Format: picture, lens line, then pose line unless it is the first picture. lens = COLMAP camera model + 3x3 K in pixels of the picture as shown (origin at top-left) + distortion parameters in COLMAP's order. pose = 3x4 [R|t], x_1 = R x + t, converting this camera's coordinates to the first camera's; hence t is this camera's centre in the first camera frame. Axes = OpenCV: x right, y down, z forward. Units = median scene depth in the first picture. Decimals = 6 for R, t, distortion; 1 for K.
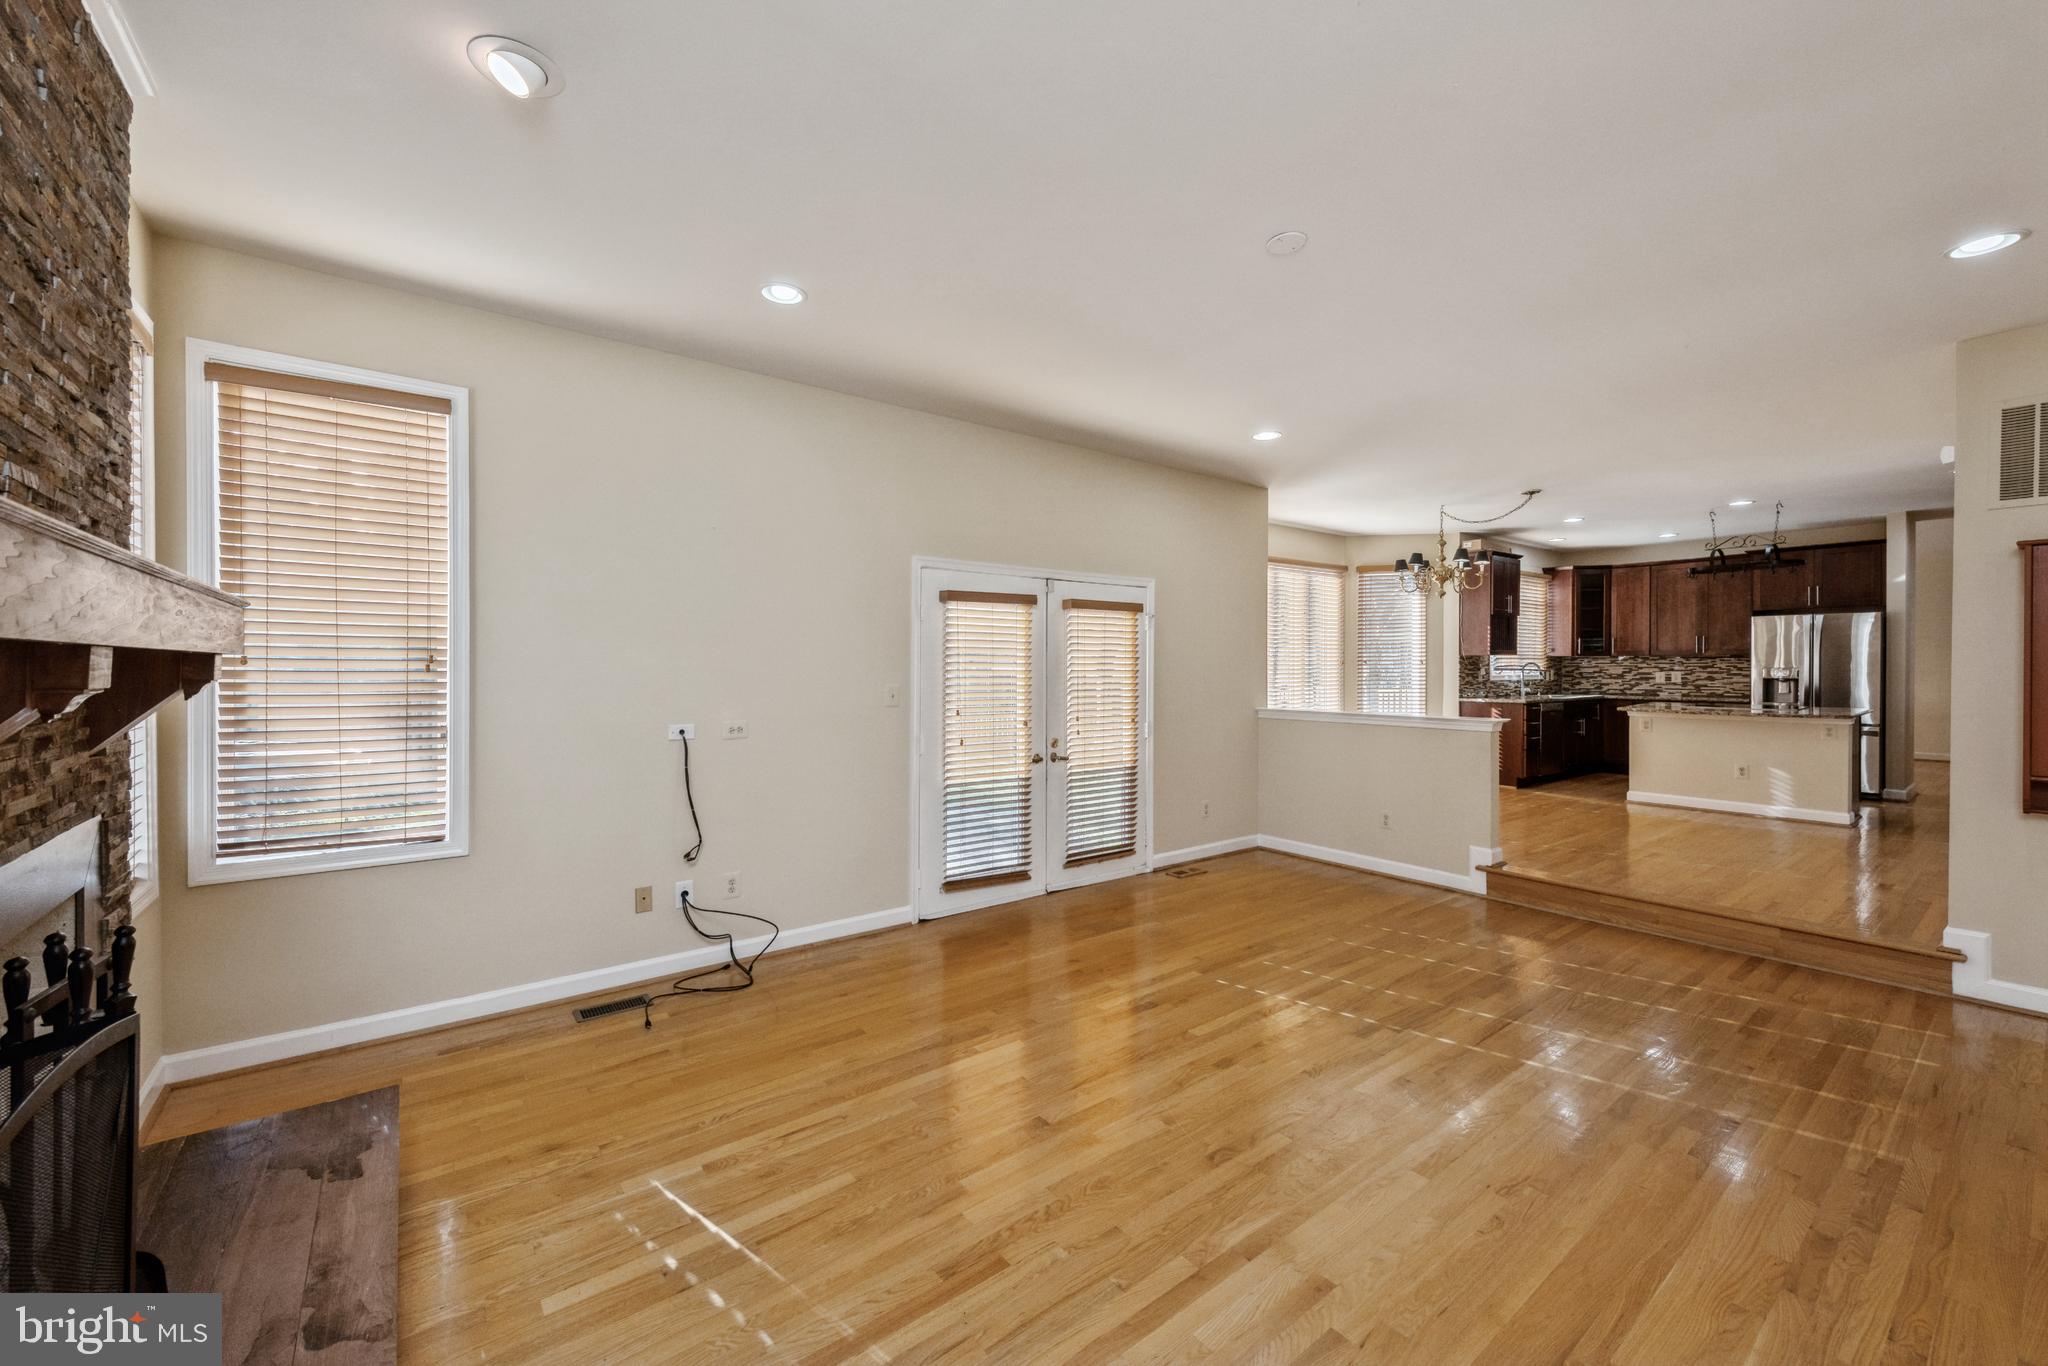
lens RADIAL K [[804.7, 0, 1007.3], [0, 804.7, 673.3], [0, 0, 1]] dist [0.005770, -0.001321]
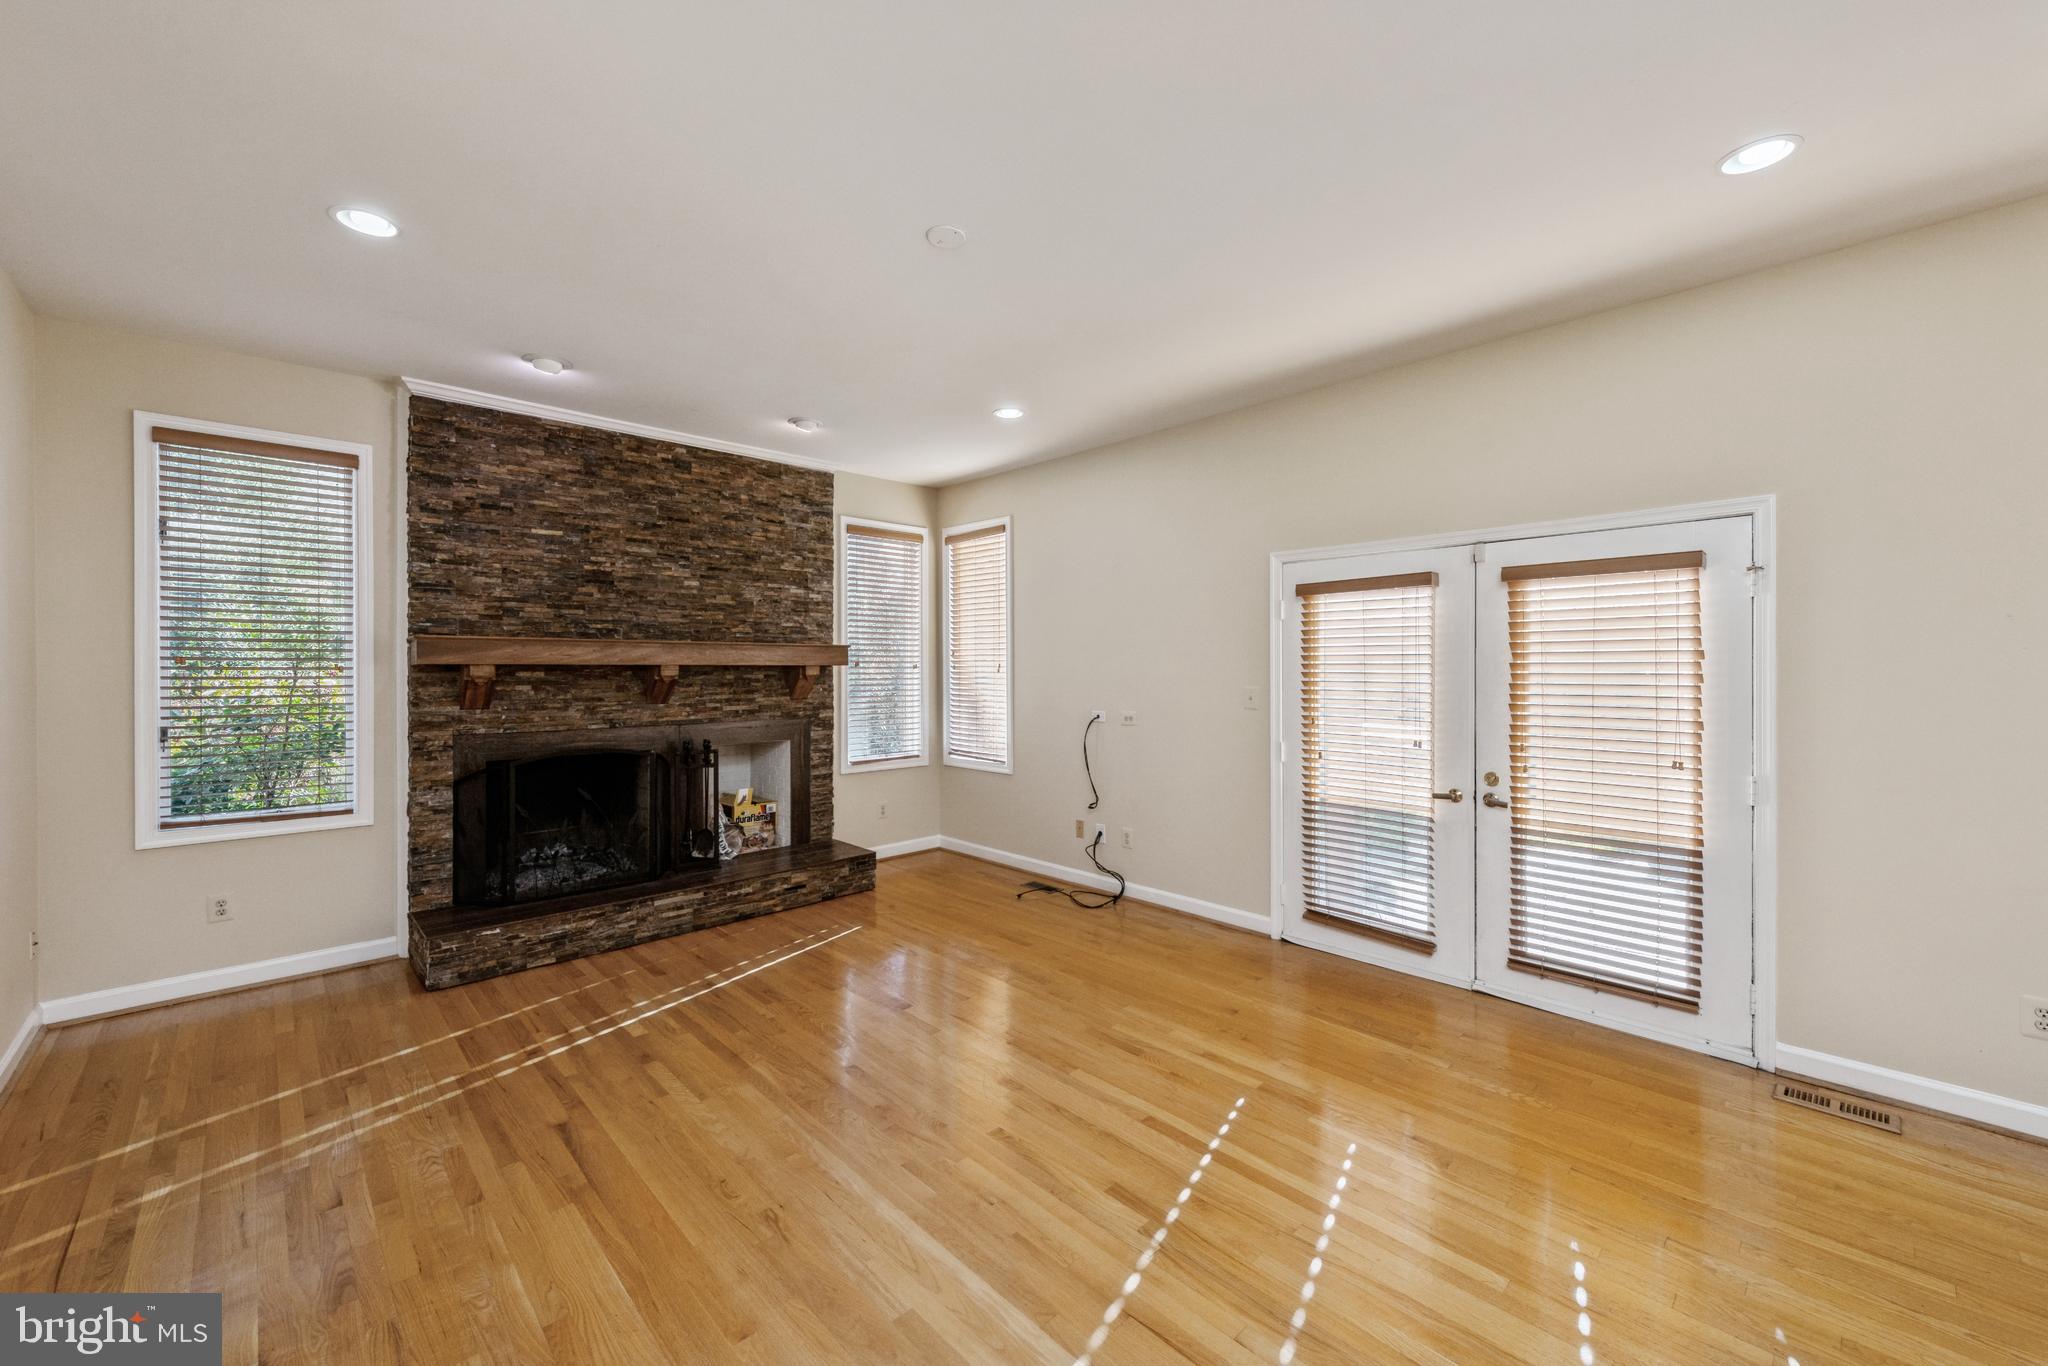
lens RADIAL K [[804.7, 0, 1016.9], [0, 804.7, 667.1], [0, 0, 1]] dist [0.005770, -0.001321]
pose [[0.105237, -0.004452, -0.994437, 0.487231], [-0.007221, 0.999960, -0.005241, -0.002078], [0.994421, 0.007733, 0.105201, 0.360145]]
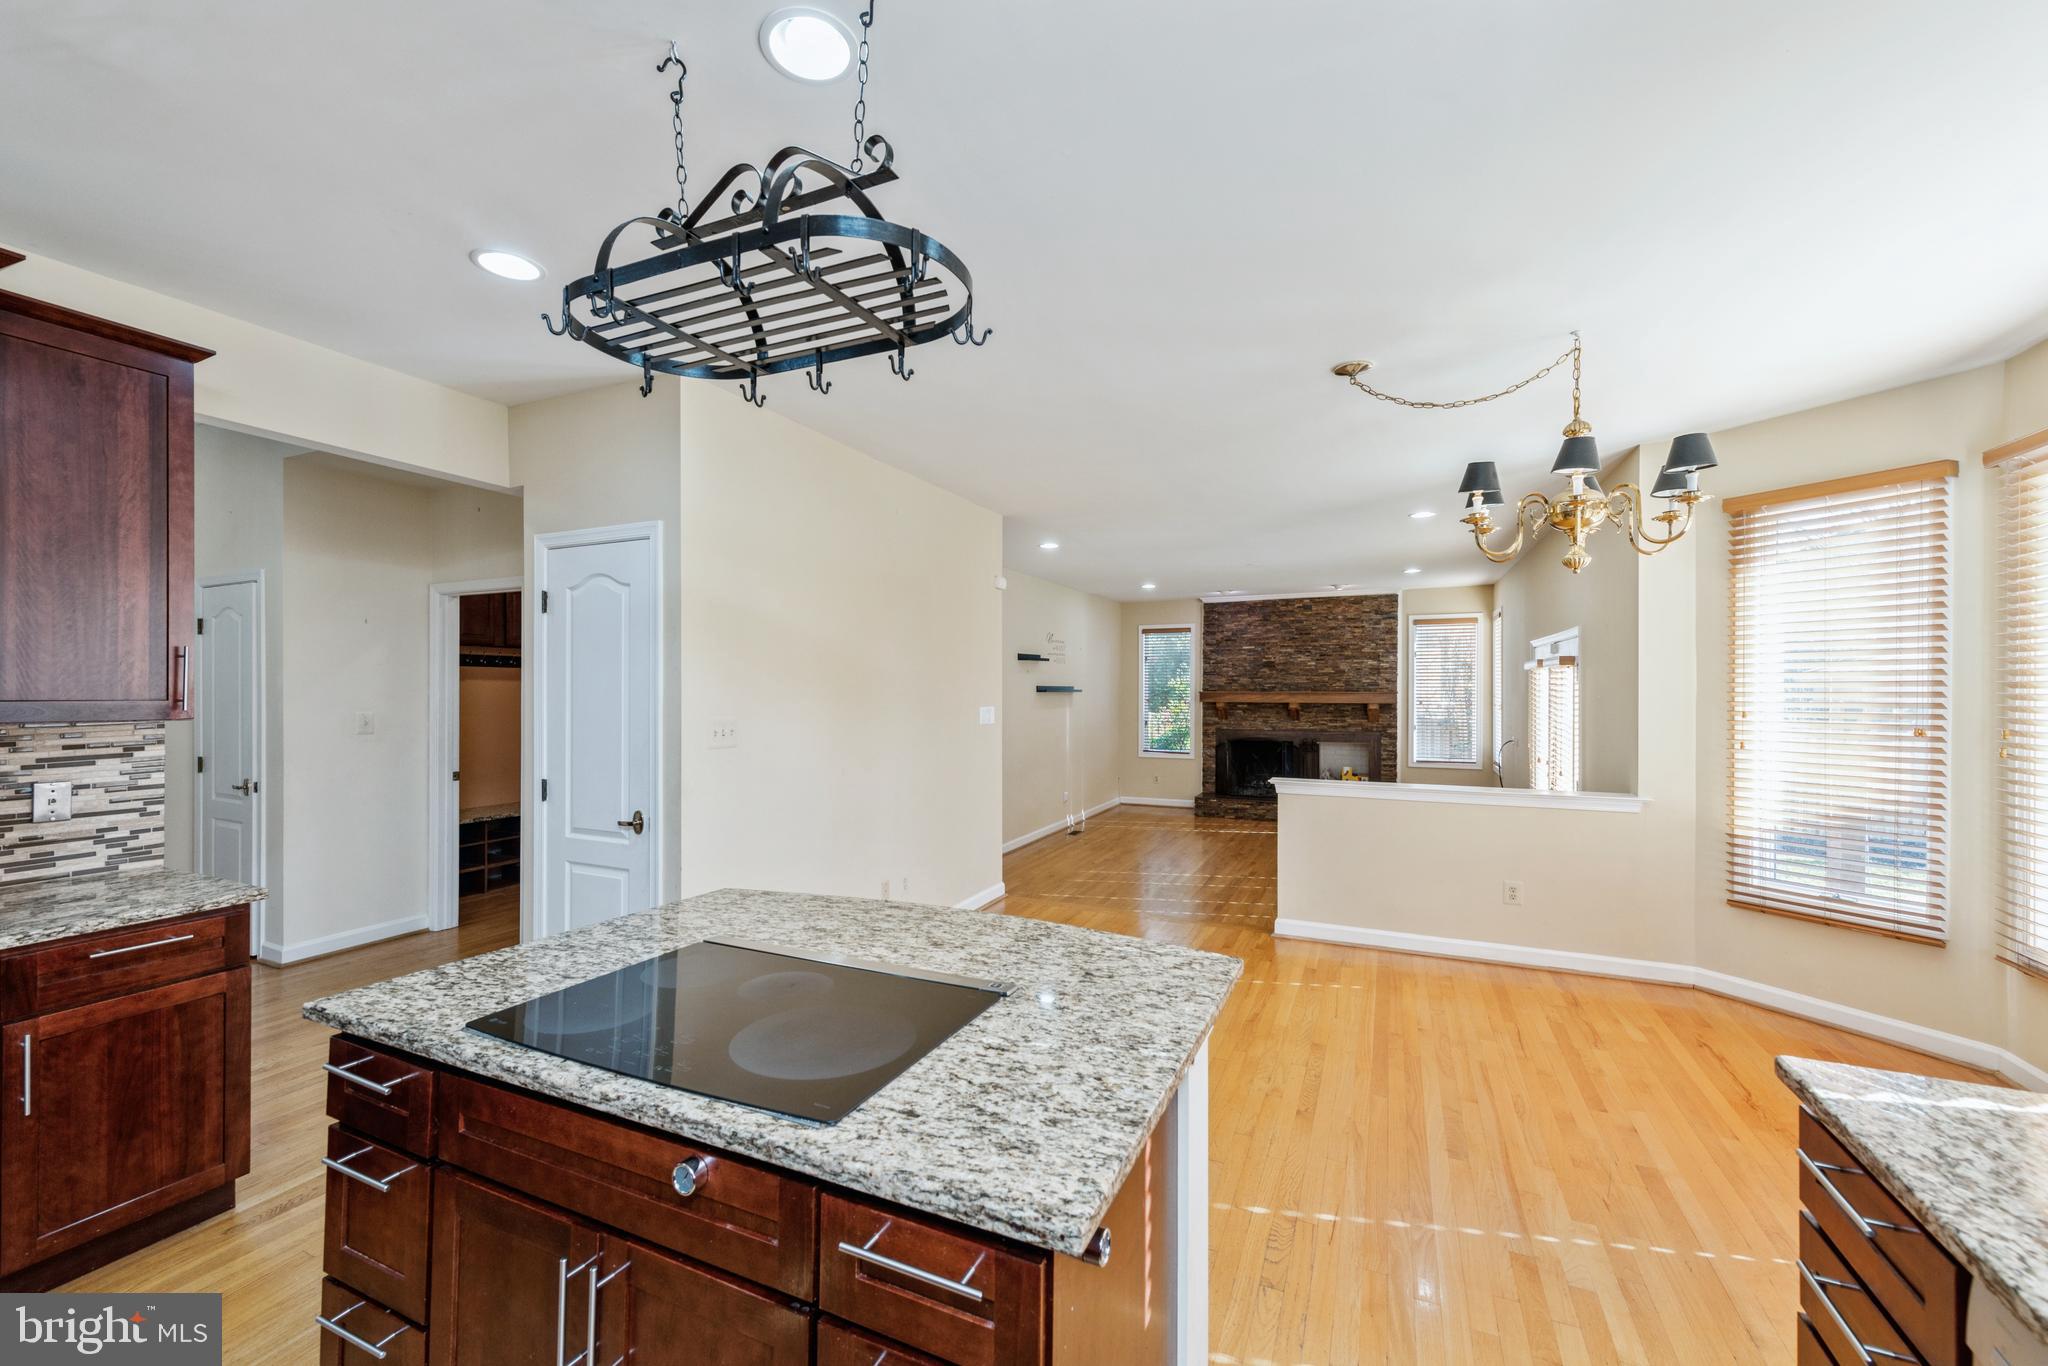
lens RADIAL K [[804.7, 0, 1019.0], [0, 804.7, 688.8], [0, 0, 1]] dist [0.005770, -0.001321]
pose [[-0.879894, 0.000296, -0.475170, 0.897676], [-0.003495, 0.999969, 0.007094, -0.036983], [0.475157, 0.007902, -0.879866, 1.137214]]
